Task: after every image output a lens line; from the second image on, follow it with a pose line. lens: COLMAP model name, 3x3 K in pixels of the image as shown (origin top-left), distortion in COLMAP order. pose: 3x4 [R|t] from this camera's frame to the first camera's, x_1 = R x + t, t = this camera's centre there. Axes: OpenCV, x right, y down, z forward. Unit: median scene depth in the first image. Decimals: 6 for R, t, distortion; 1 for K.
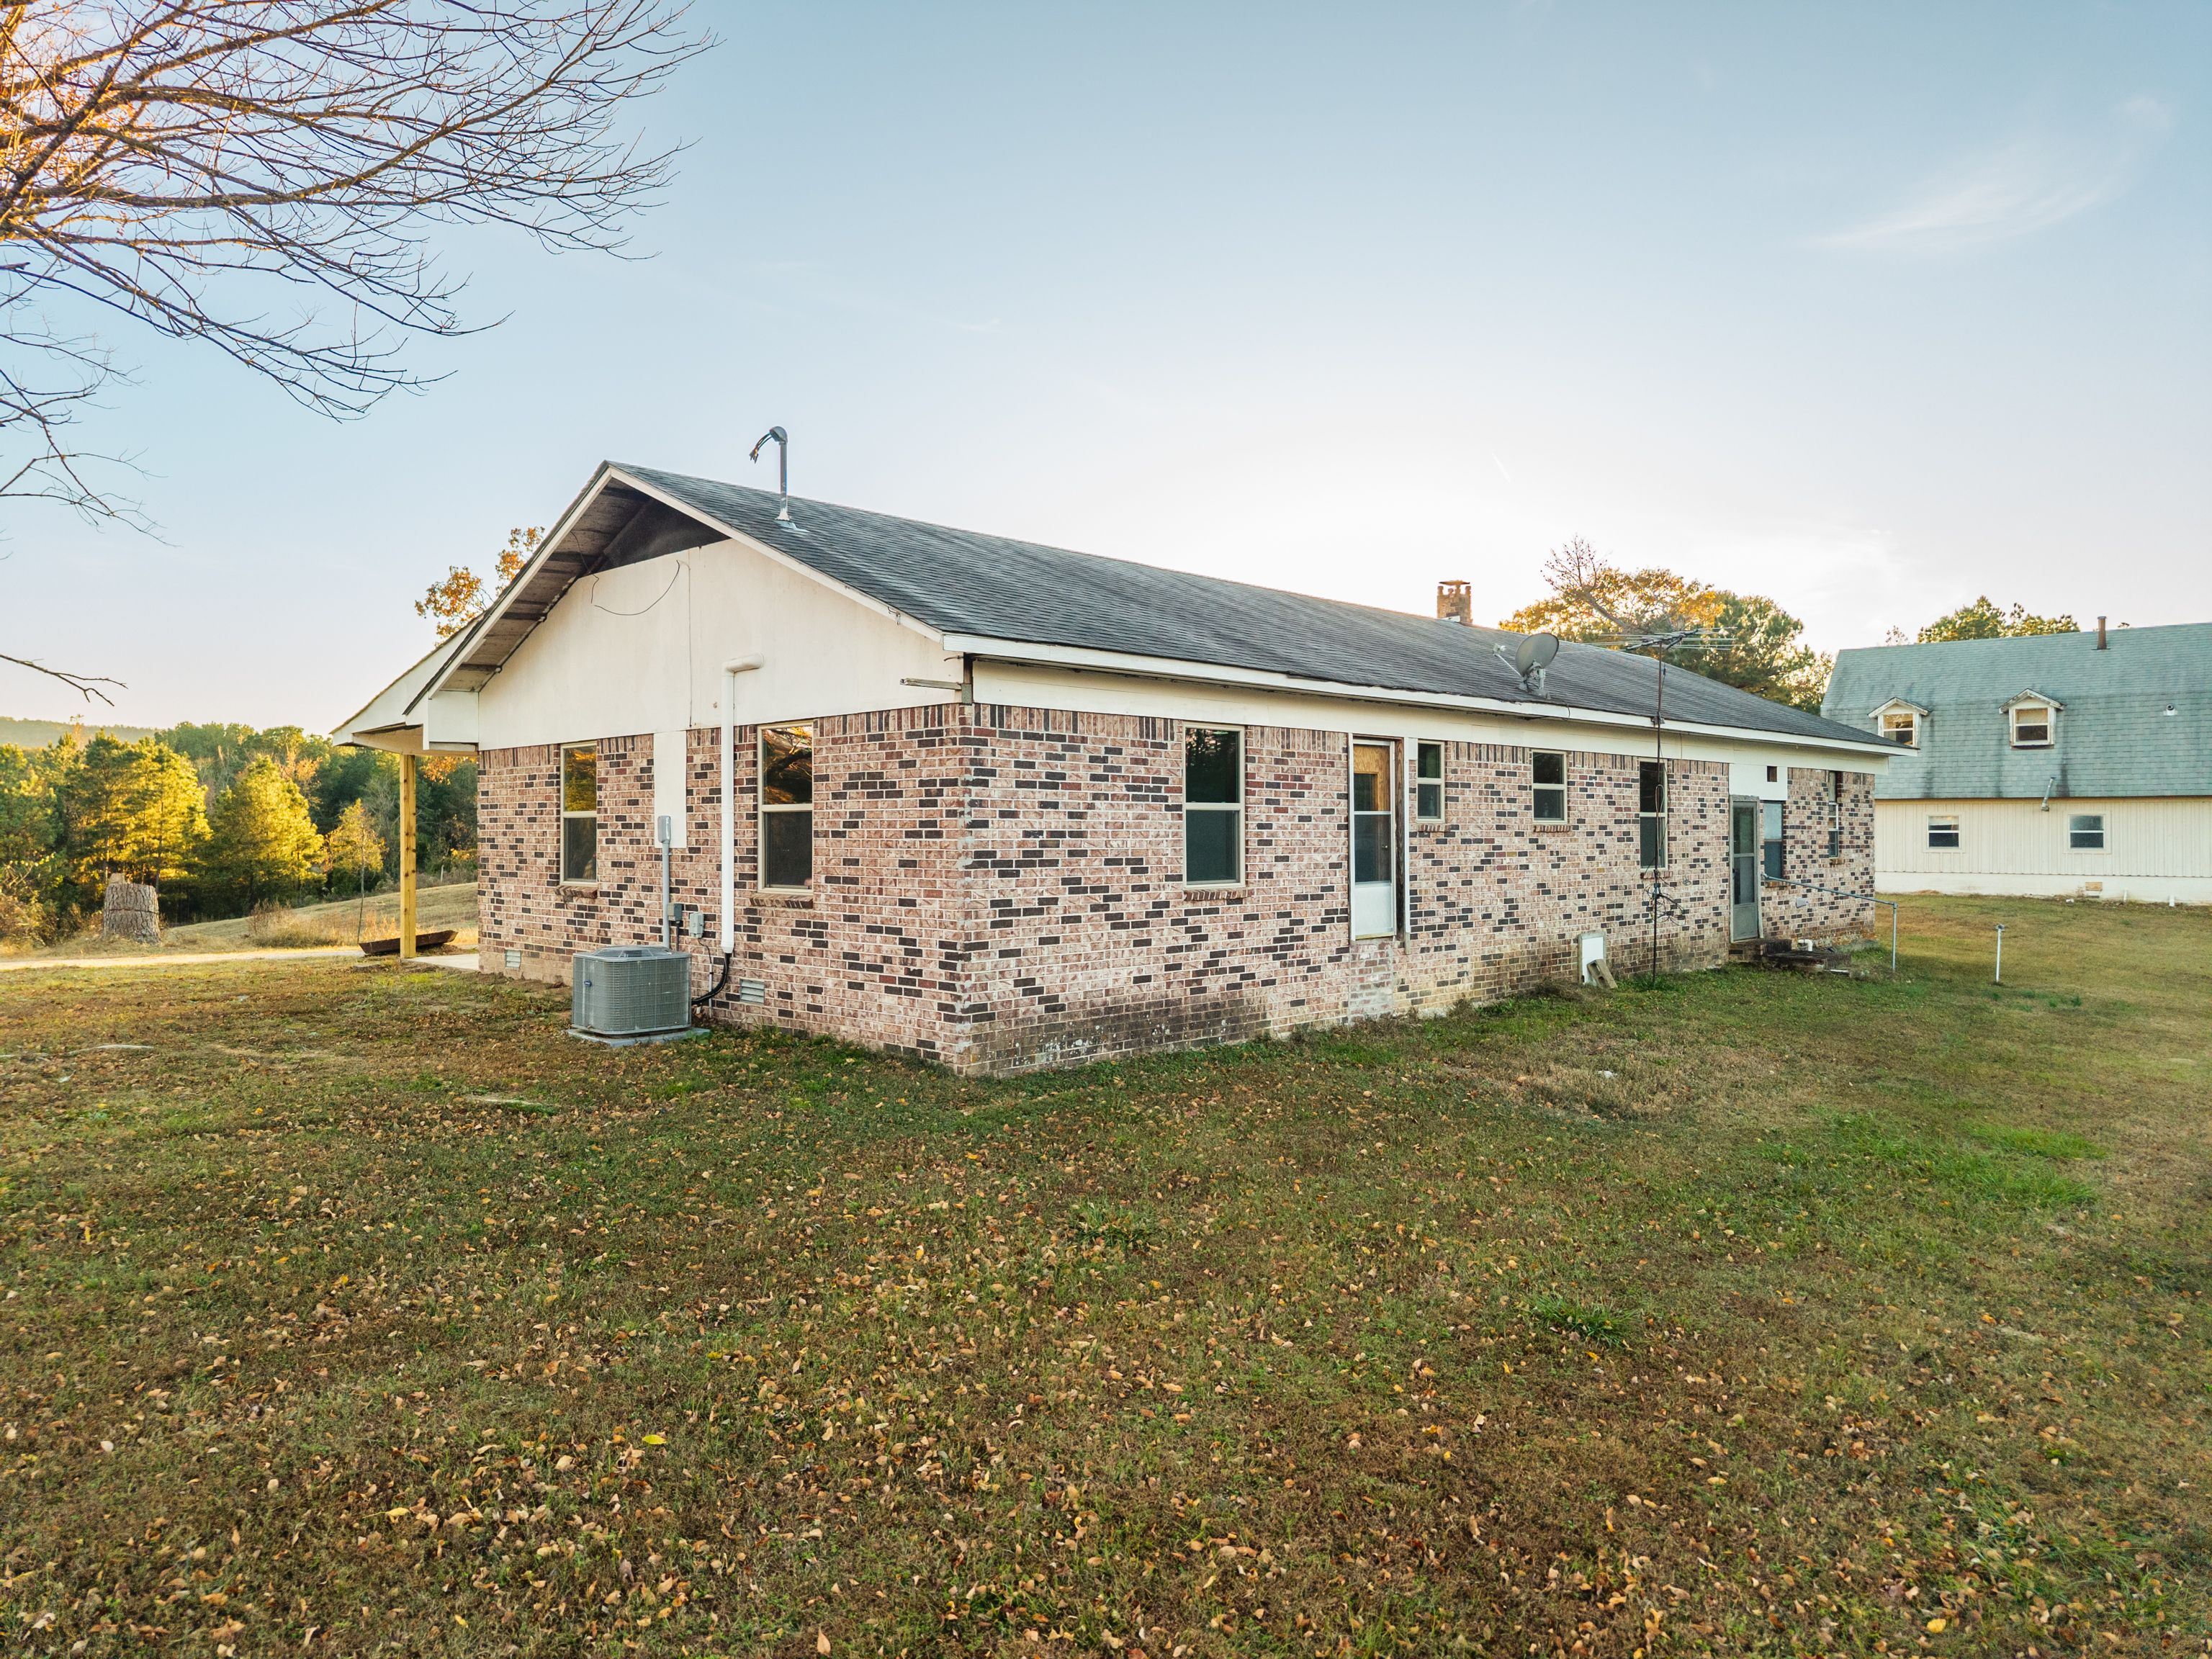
lens RADIAL K [[1484.7, 0, 1117.4], [0, 1484.7, 834.4], [0, 0, 1]] dist [0.021094, -0.026026]
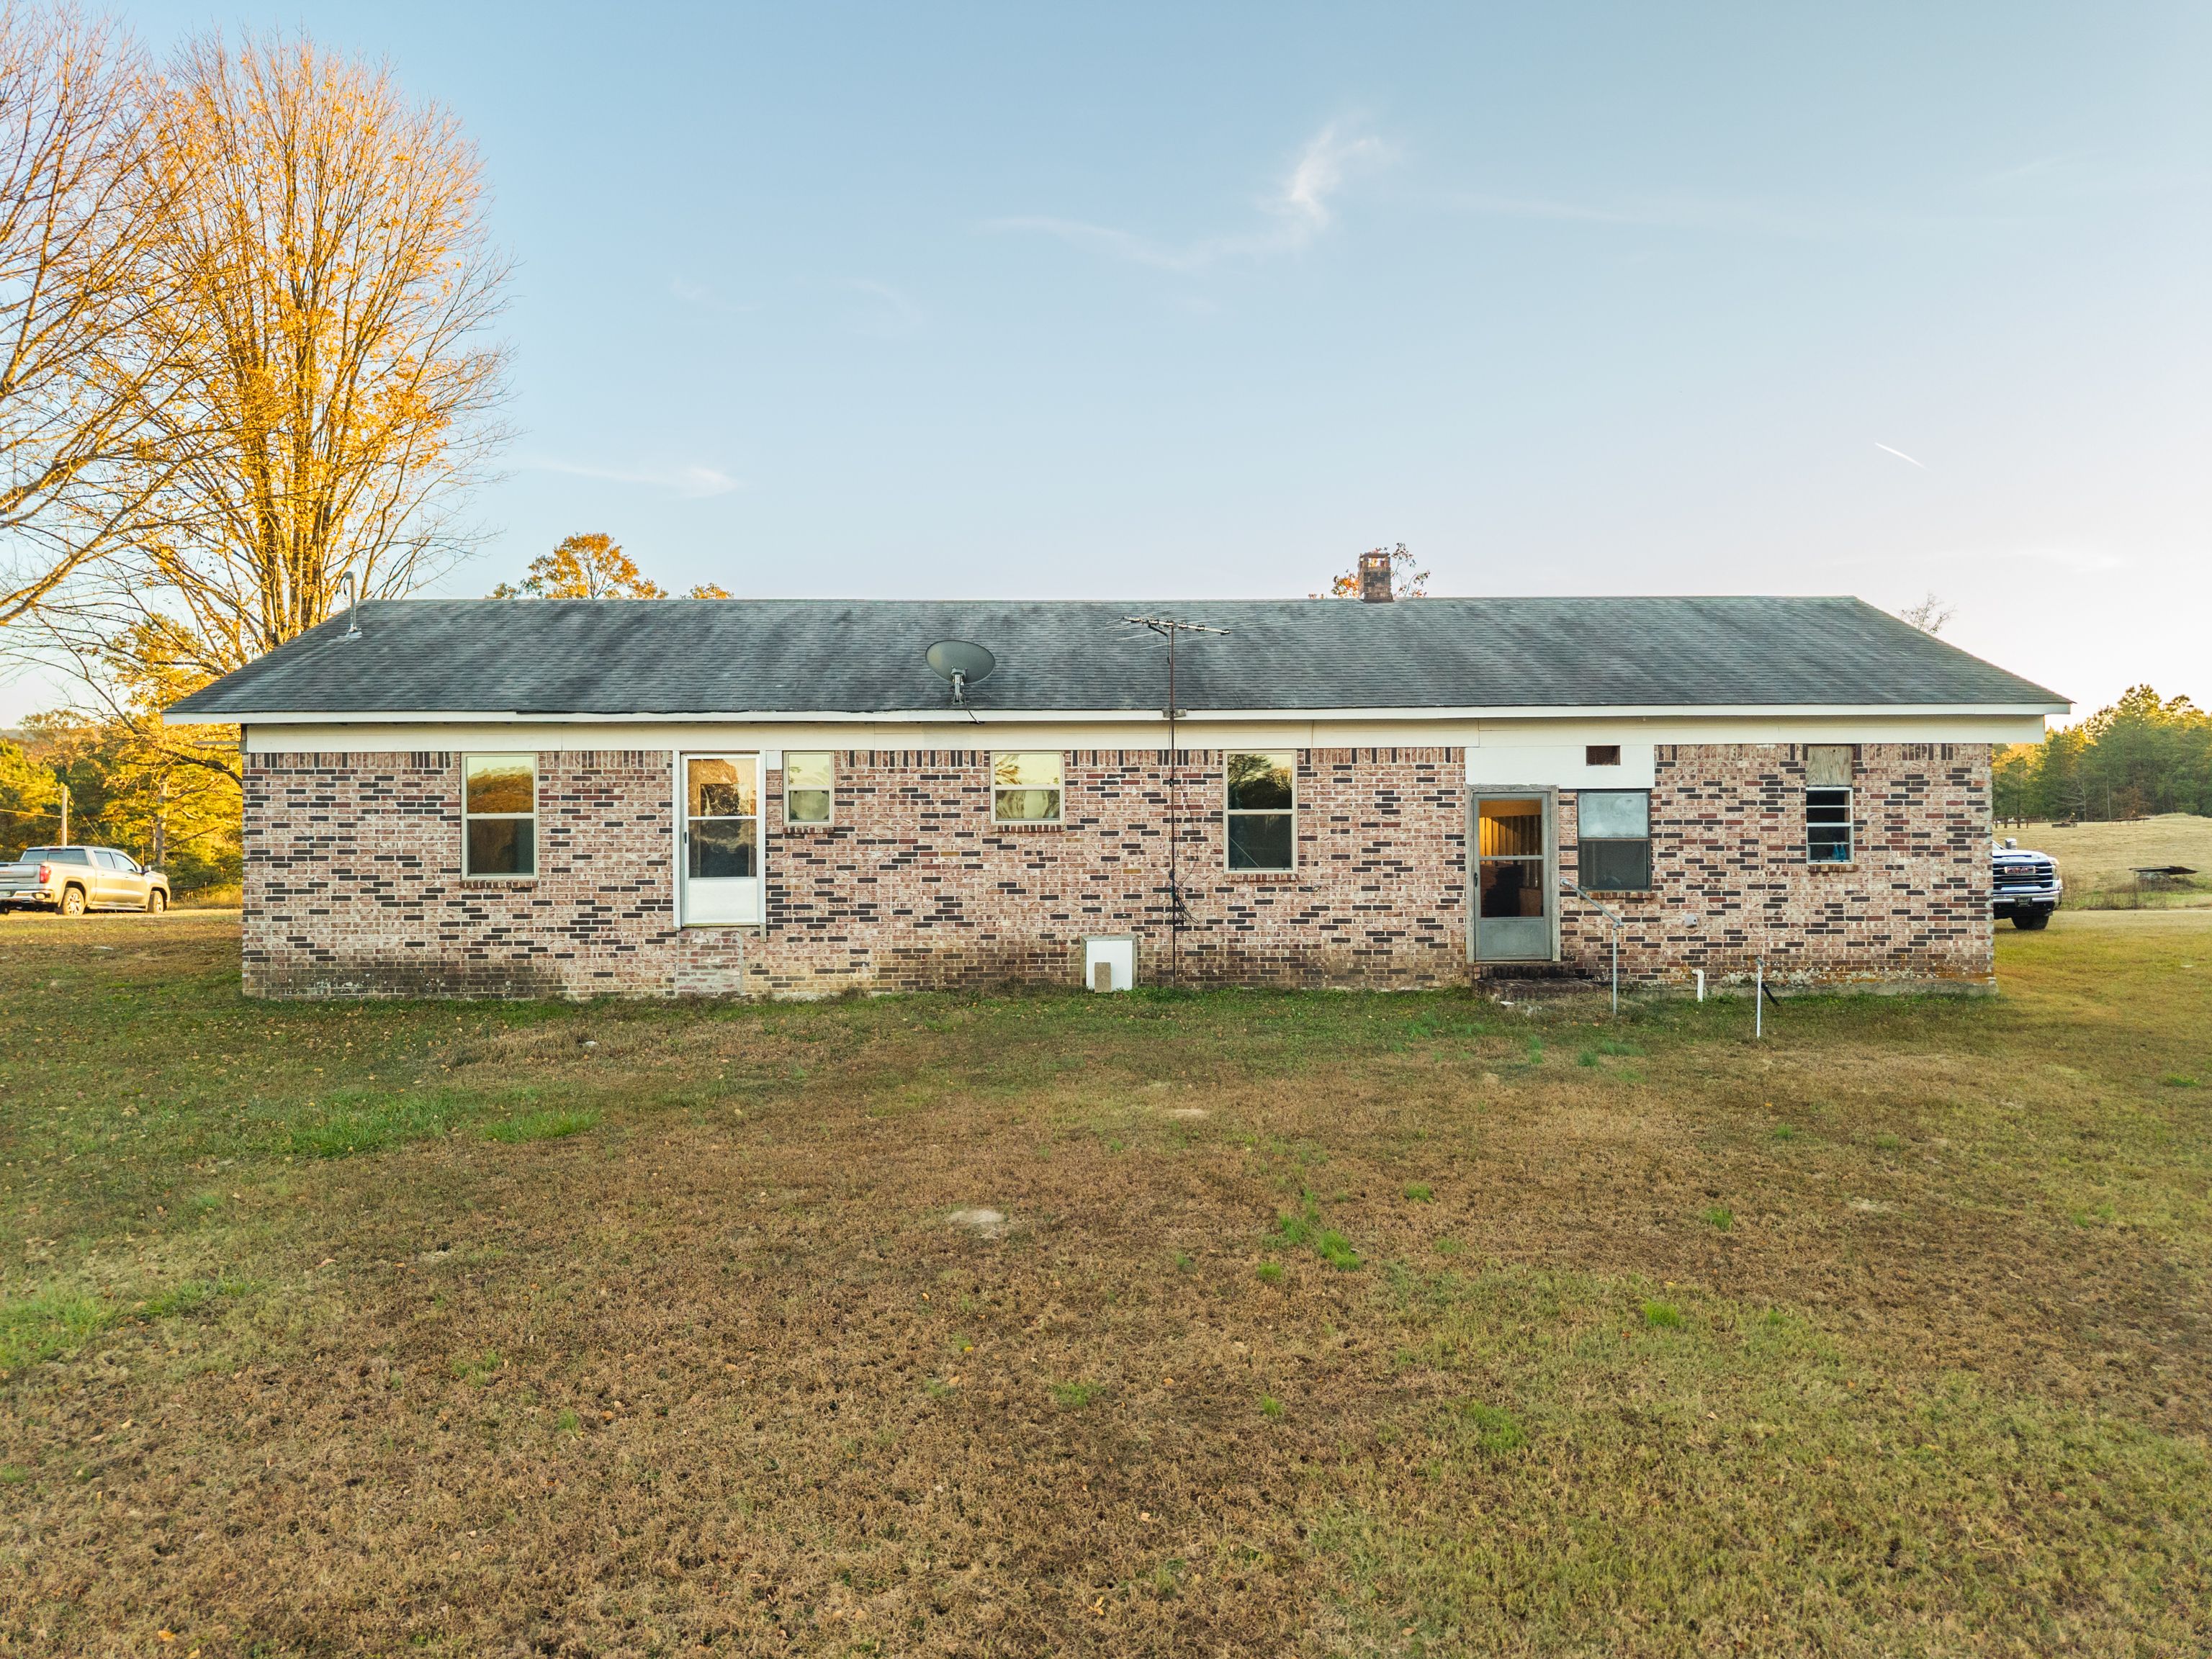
lens RADIAL K [[1484.7, 0, 1169.5], [0, 1484.7, 804.7], [0, 0, 1]] dist [0.021094, -0.026026]
pose [[0.736472, -0.007737, -0.676424, 1.355546], [0.004682, 0.999969, -0.006340, -0.017590], [0.676452, 0.001502, 0.736485, 0.426087]]
